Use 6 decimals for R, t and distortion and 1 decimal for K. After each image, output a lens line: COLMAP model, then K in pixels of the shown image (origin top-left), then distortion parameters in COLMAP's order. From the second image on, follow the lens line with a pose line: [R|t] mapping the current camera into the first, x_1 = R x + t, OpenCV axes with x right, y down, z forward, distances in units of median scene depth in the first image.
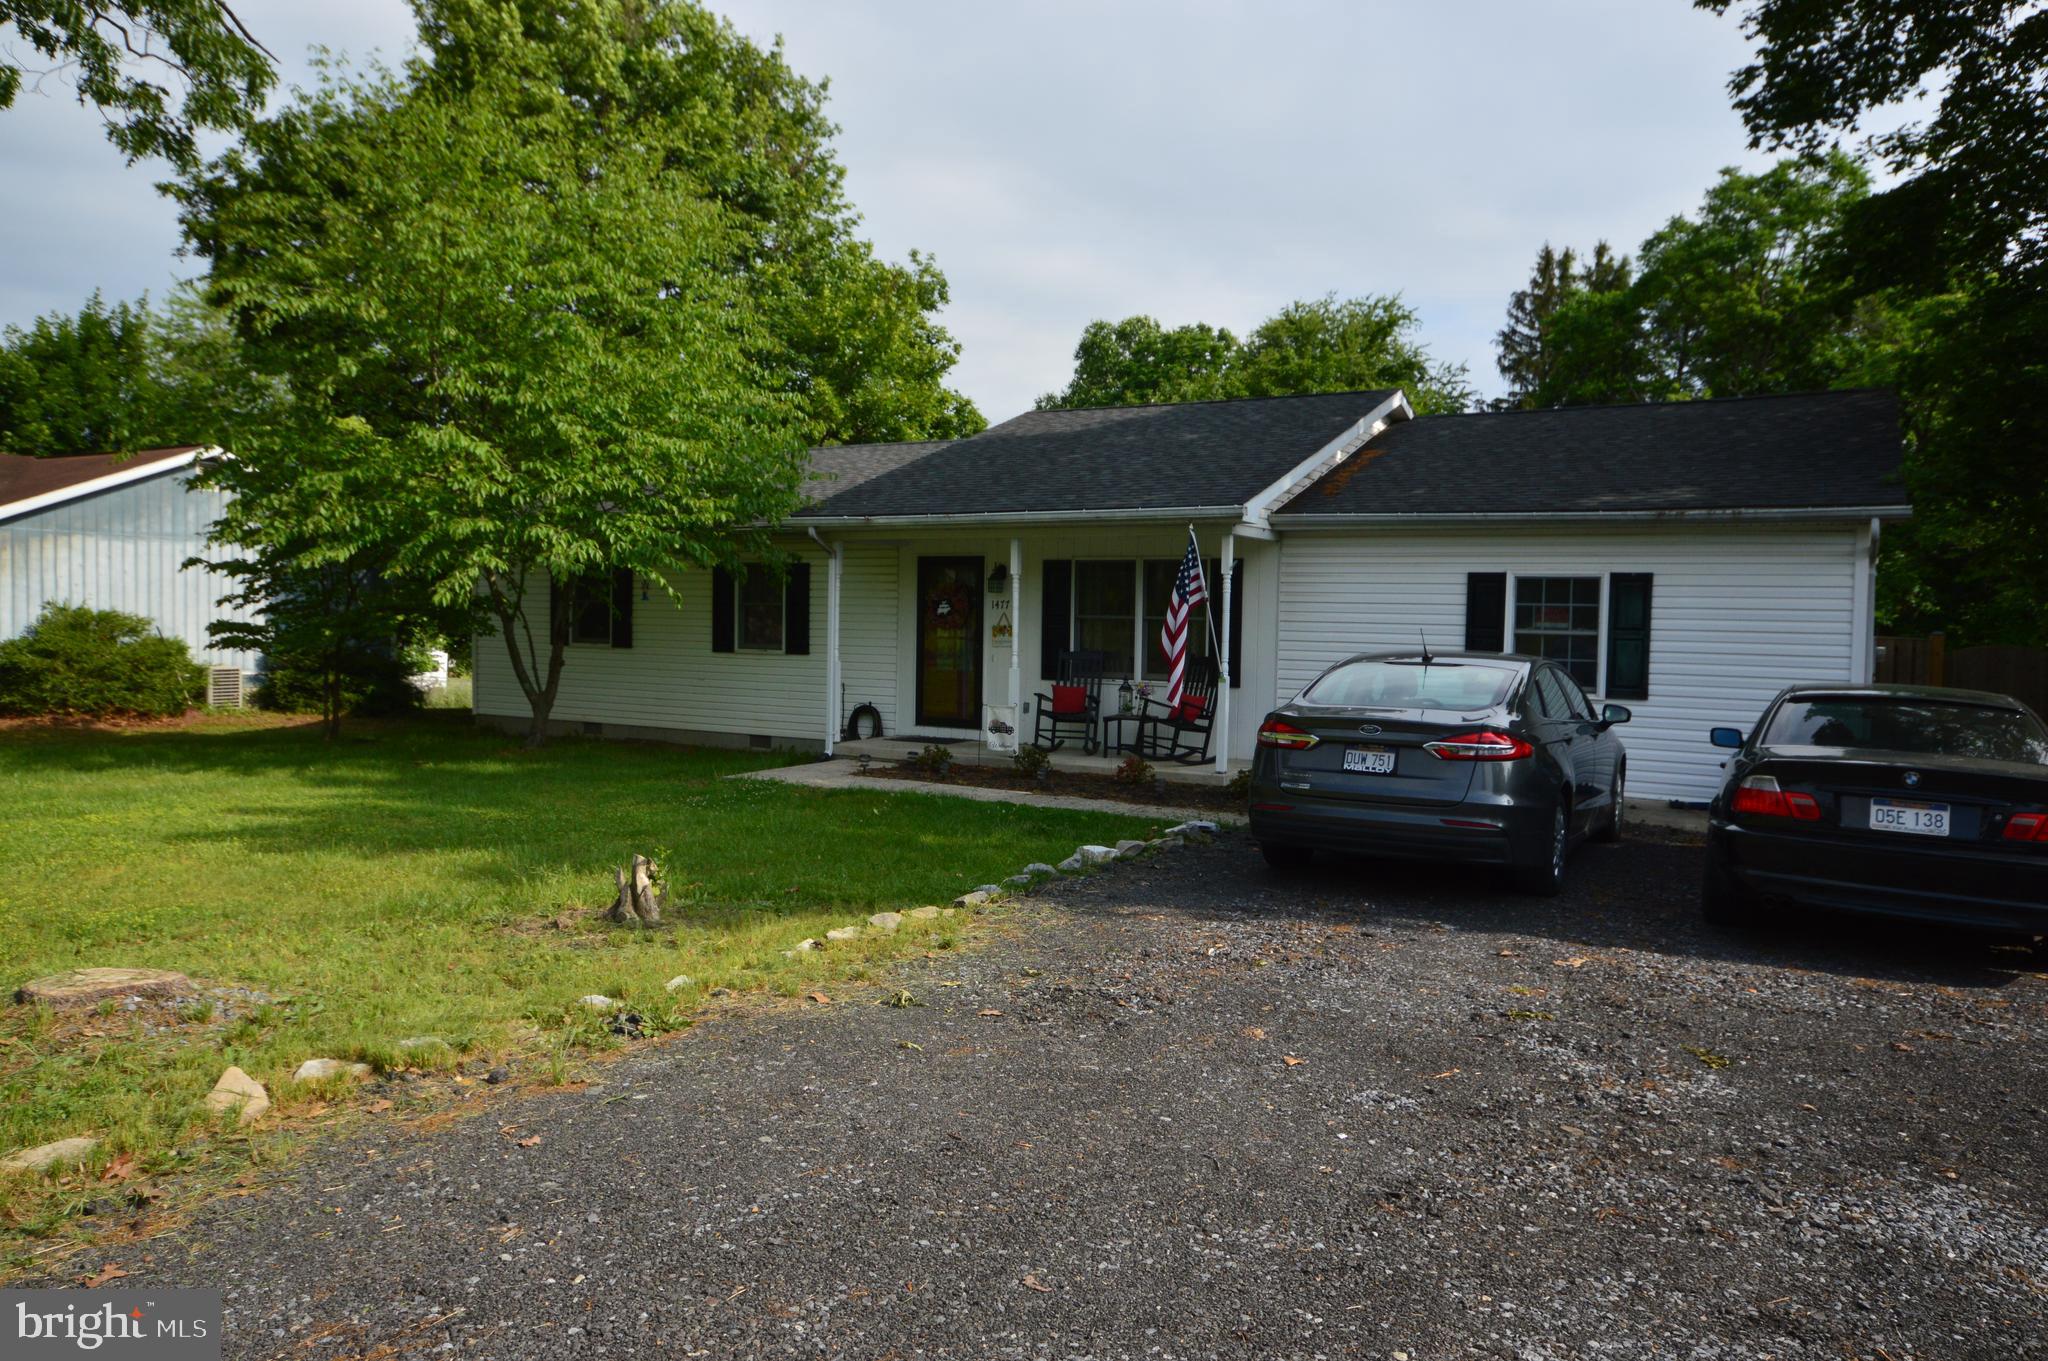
lens RADIAL K [[1381.4, 0, 1023.1], [0, 1381.4, 671.6], [0, 0, 1]] dist [0.022868, 0.002008]
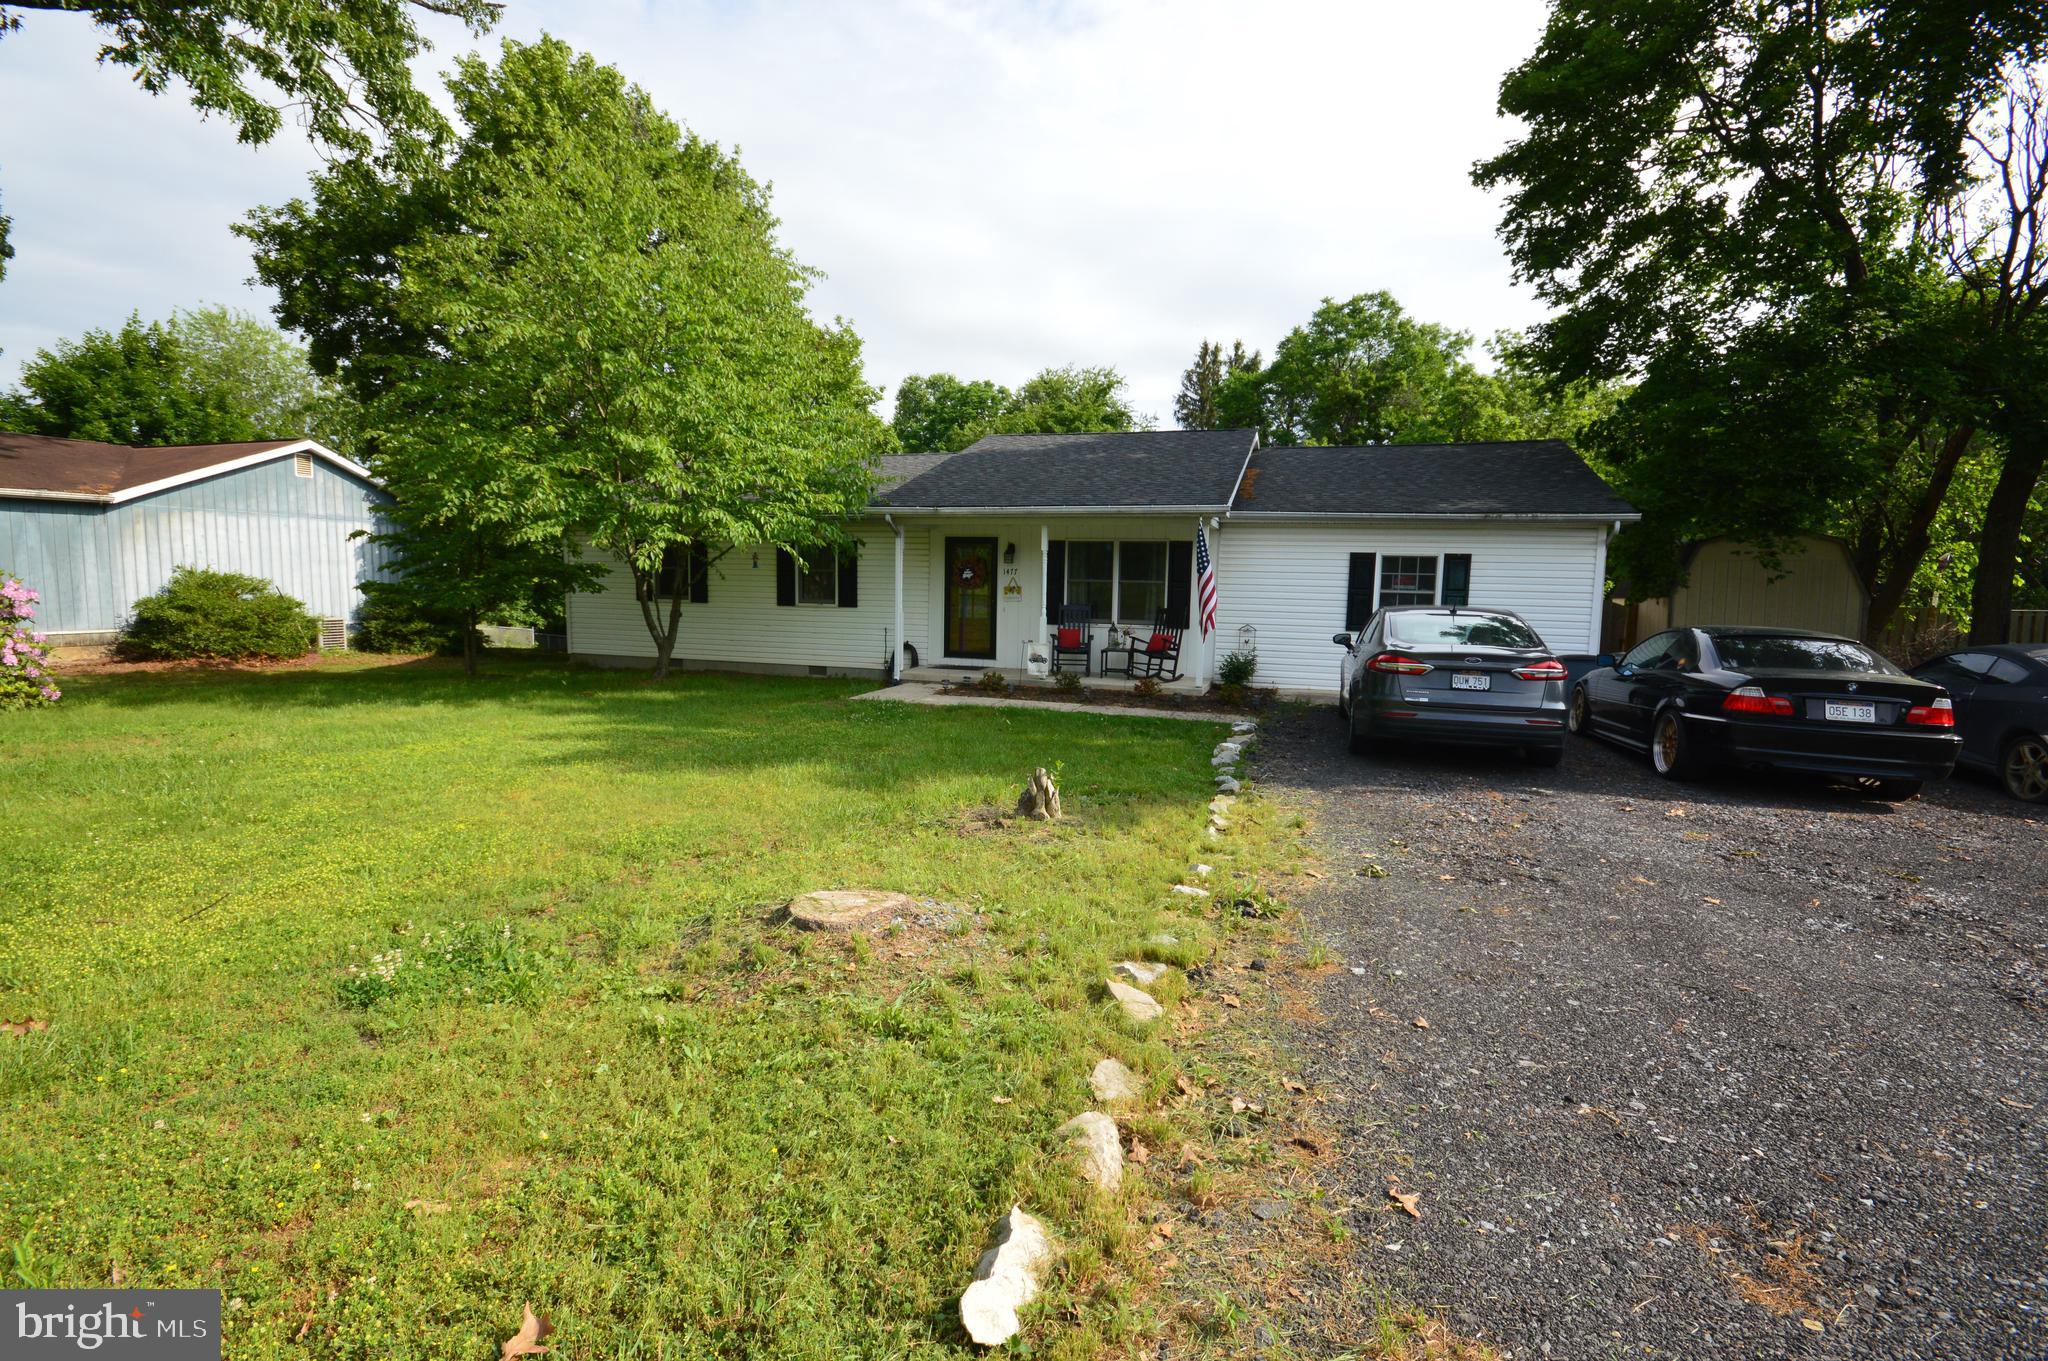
lens RADIAL K [[912.4, 0, 1026.6], [0, 912.4, 677.2], [0, 0, 1]] dist [0.006659, -0.007960]
pose [[0.976274, -0.020780, 0.215539, -0.223337], [0.006013, 0.997602, 0.068944, -0.005460], [-0.216455, -0.066012, 0.974058, 0.082052]]
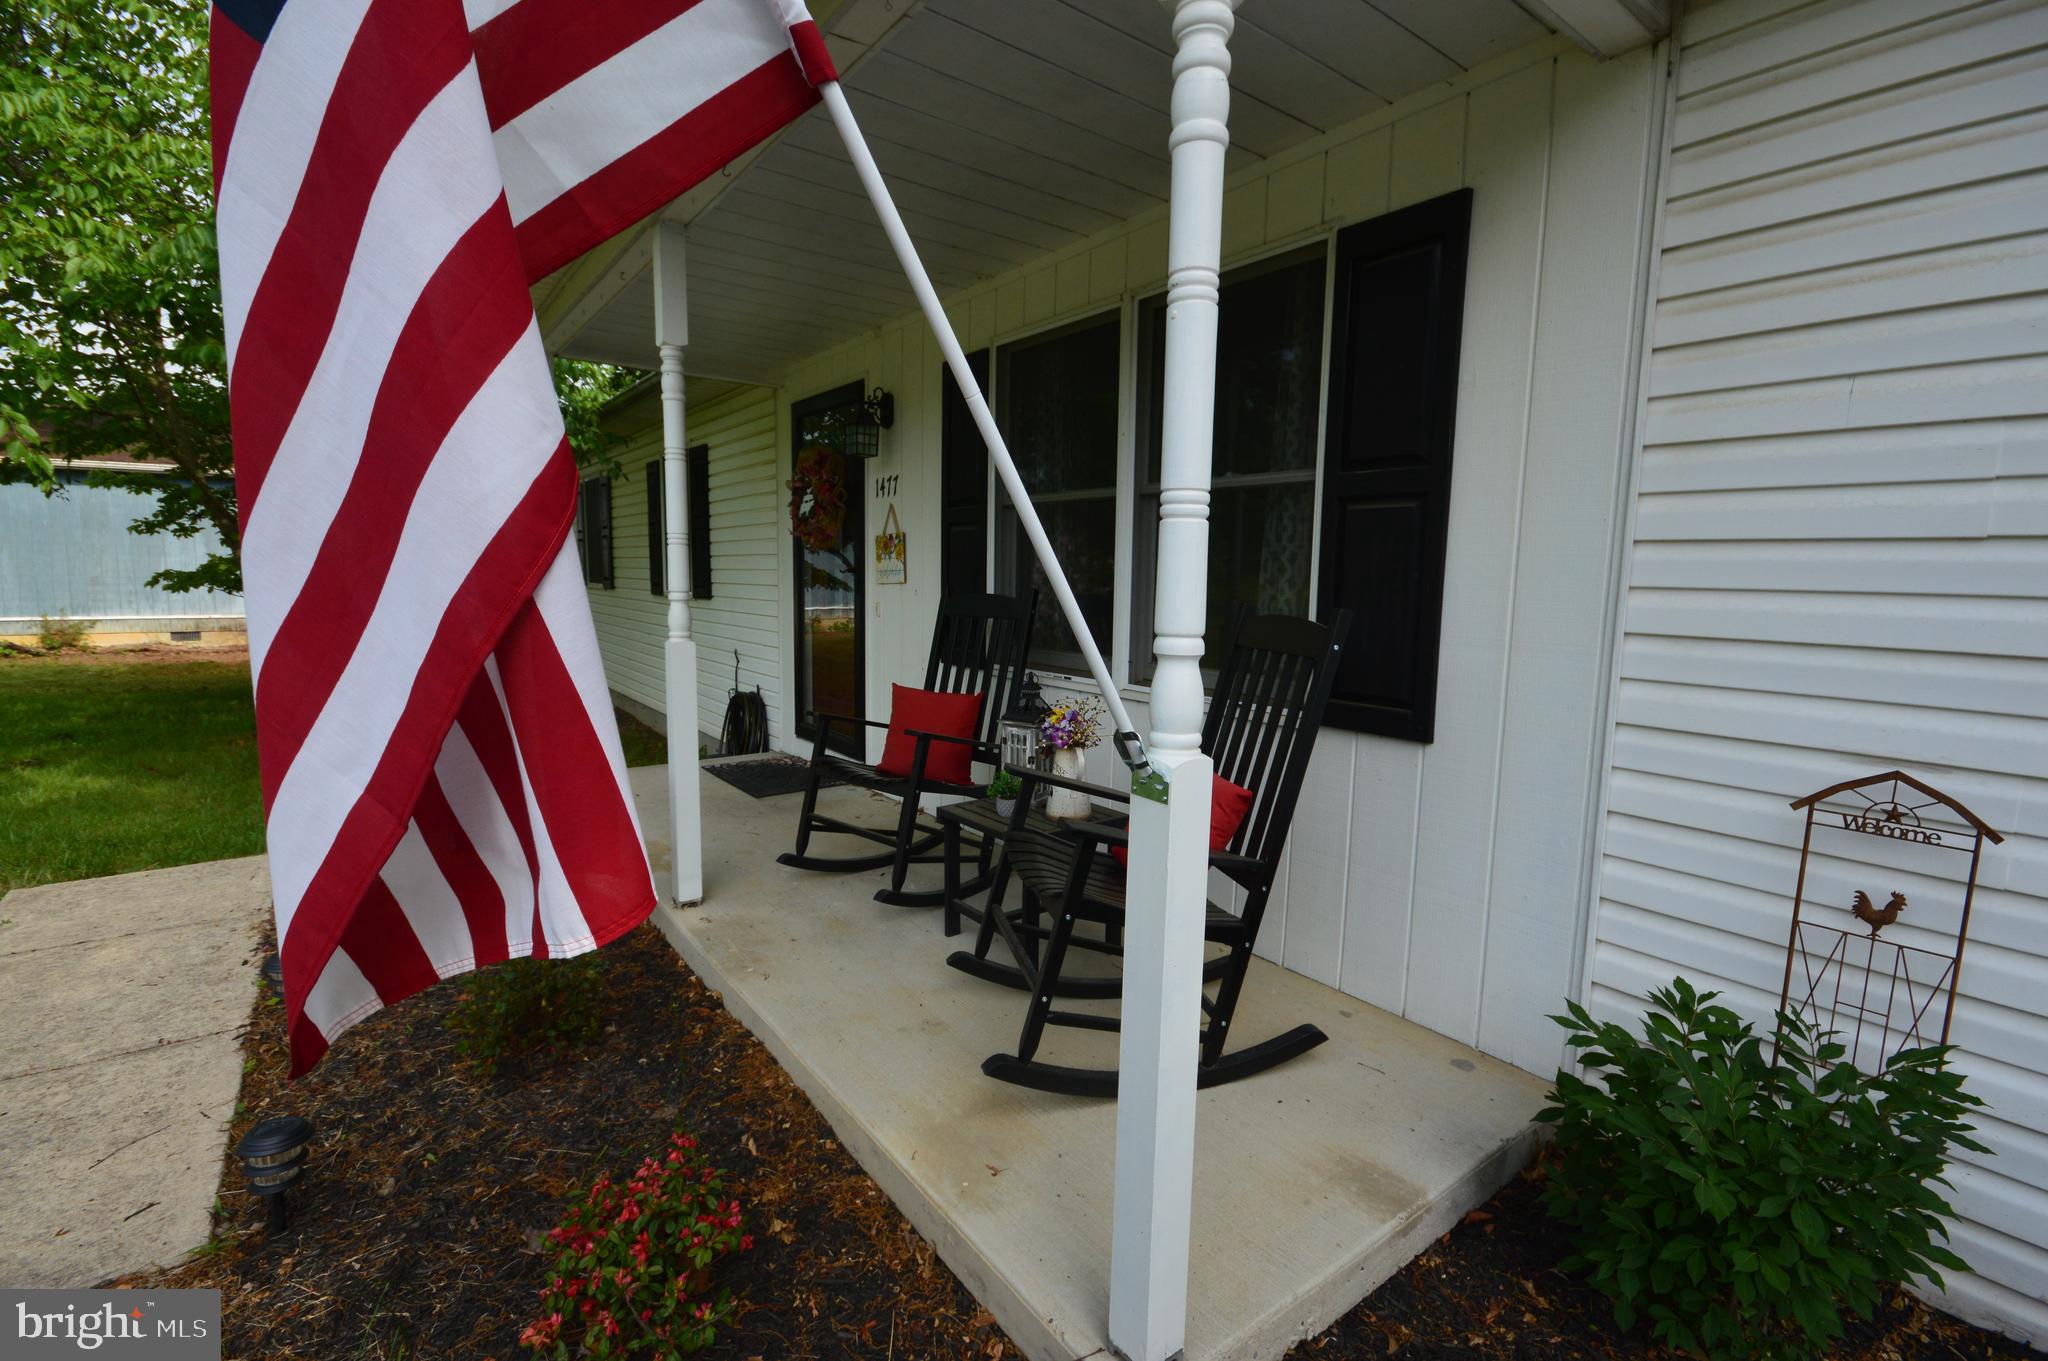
lens RADIAL K [[907.8, 0, 1026.9], [0, 907.8, 679.3], [0, 0, 1]] dist [0.012459, -0.016204]
pose [[0.919169, 0.043836, -0.391416, 0.152465], [-0.015898, 0.997107, 0.074335, -0.010761], [0.393542, -0.062103, 0.917206, 0.818635]]
